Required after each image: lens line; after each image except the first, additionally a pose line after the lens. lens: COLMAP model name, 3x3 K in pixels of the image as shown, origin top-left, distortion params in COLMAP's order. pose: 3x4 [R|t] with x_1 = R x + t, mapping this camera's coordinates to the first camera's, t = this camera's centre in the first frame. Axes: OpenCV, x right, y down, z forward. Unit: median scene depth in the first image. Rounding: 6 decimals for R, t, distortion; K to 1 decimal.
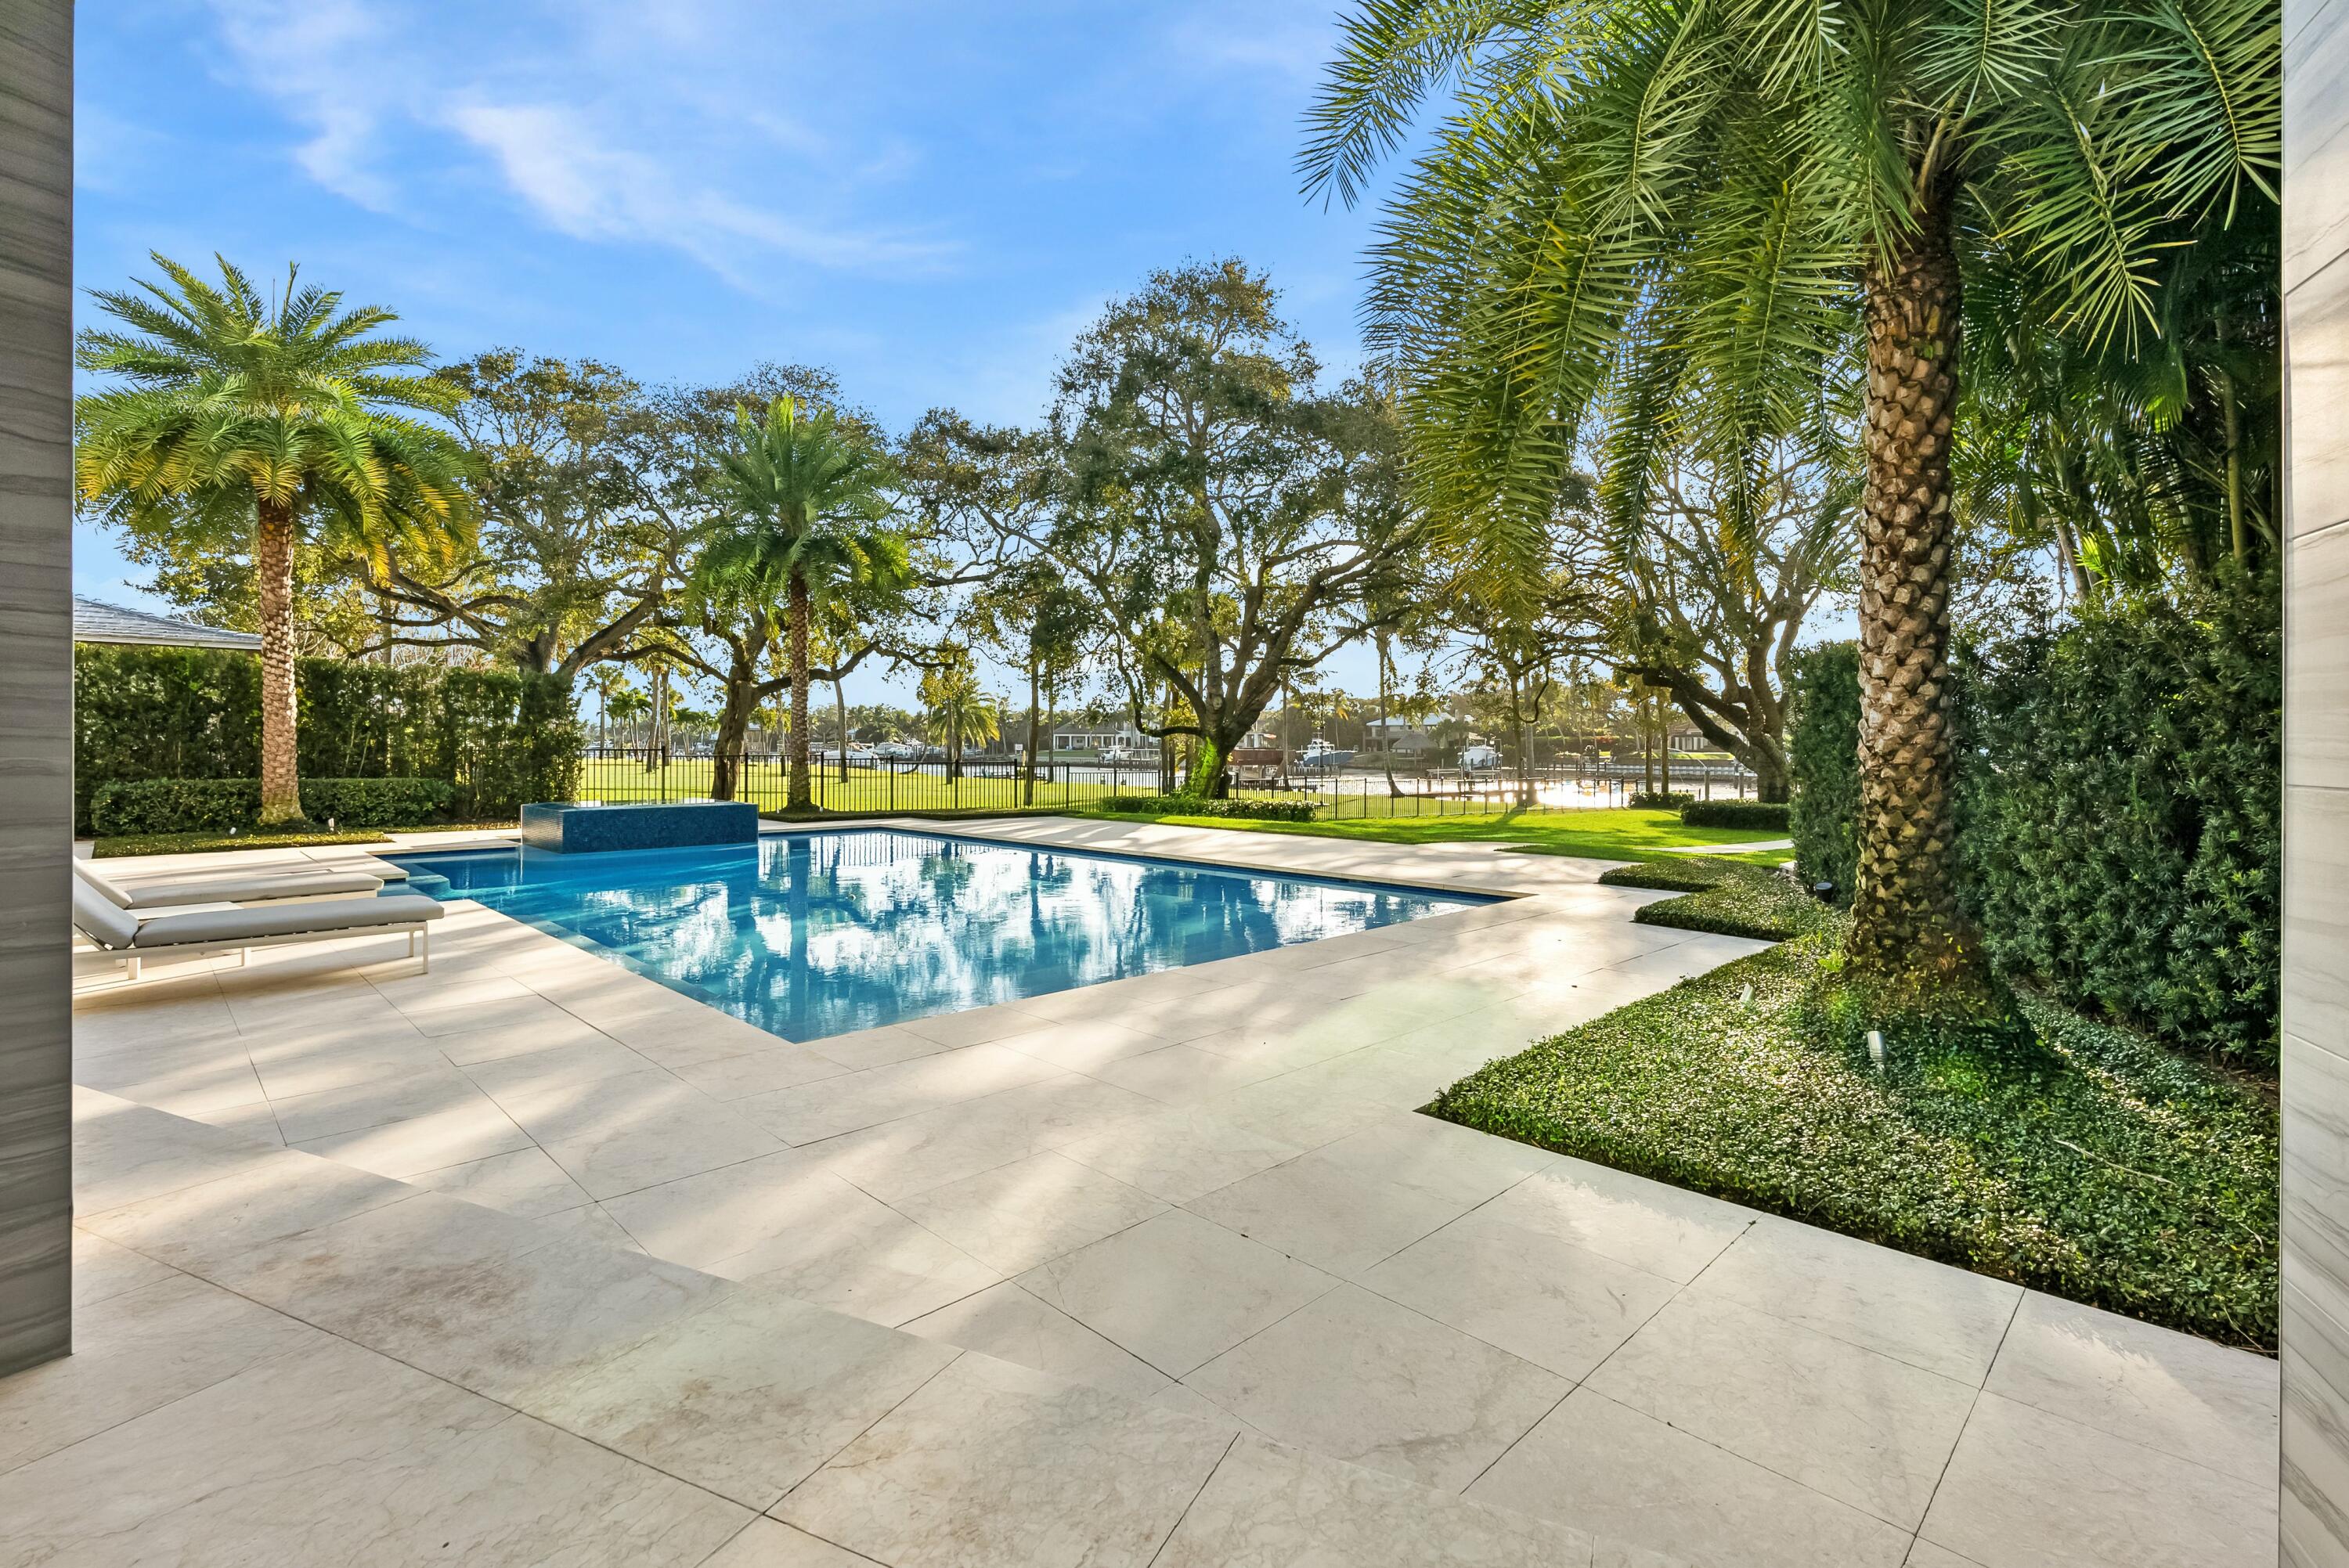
lens RADIAL K [[1091.0, 0, 1161.8], [0, 1091.0, 779.1], [0, 0, 1]] dist [-0.003966, -0.000189]
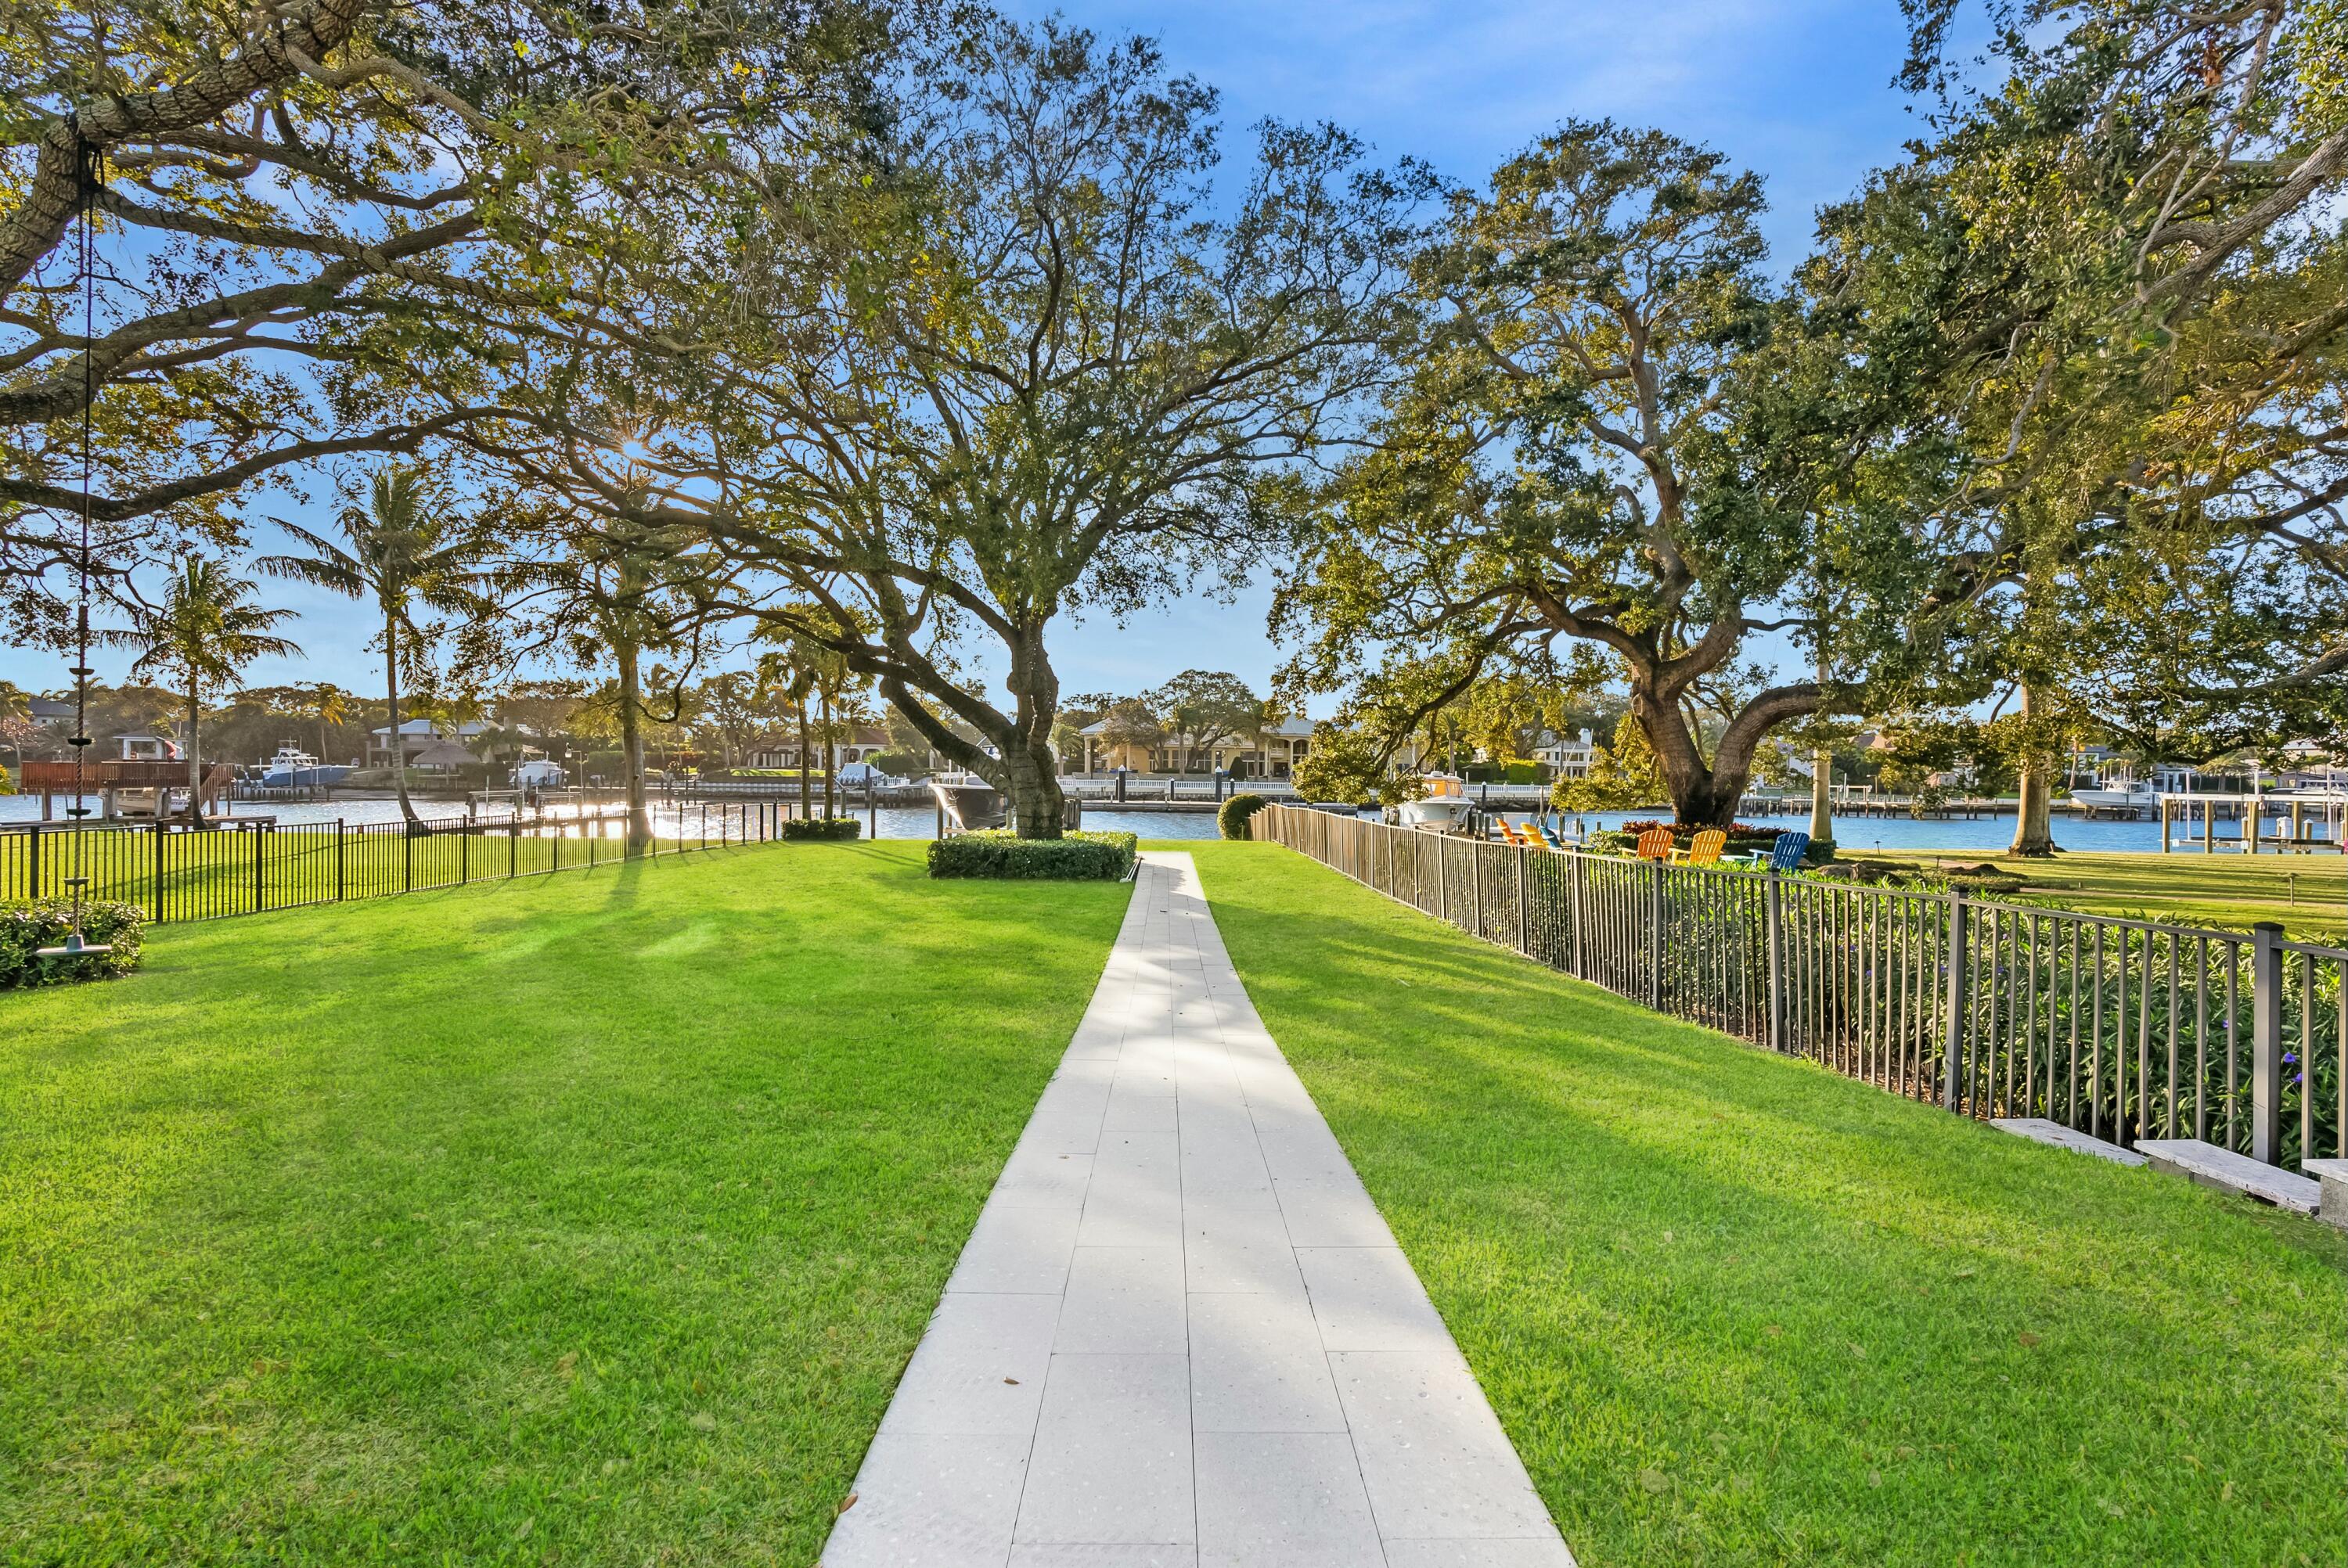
lens RADIAL K [[1081.1, 0, 1166.8], [0, 1081.1, 775.0], [0, 0, 1]] dist [-0.002598, -0.000433]
pose [[0.684151, -0.000973, 0.729339, 0.024639], [0.015618, 0.999789, -0.013317, -0.001740], [-0.729173, 0.020502, 0.684022, 0.112682]]
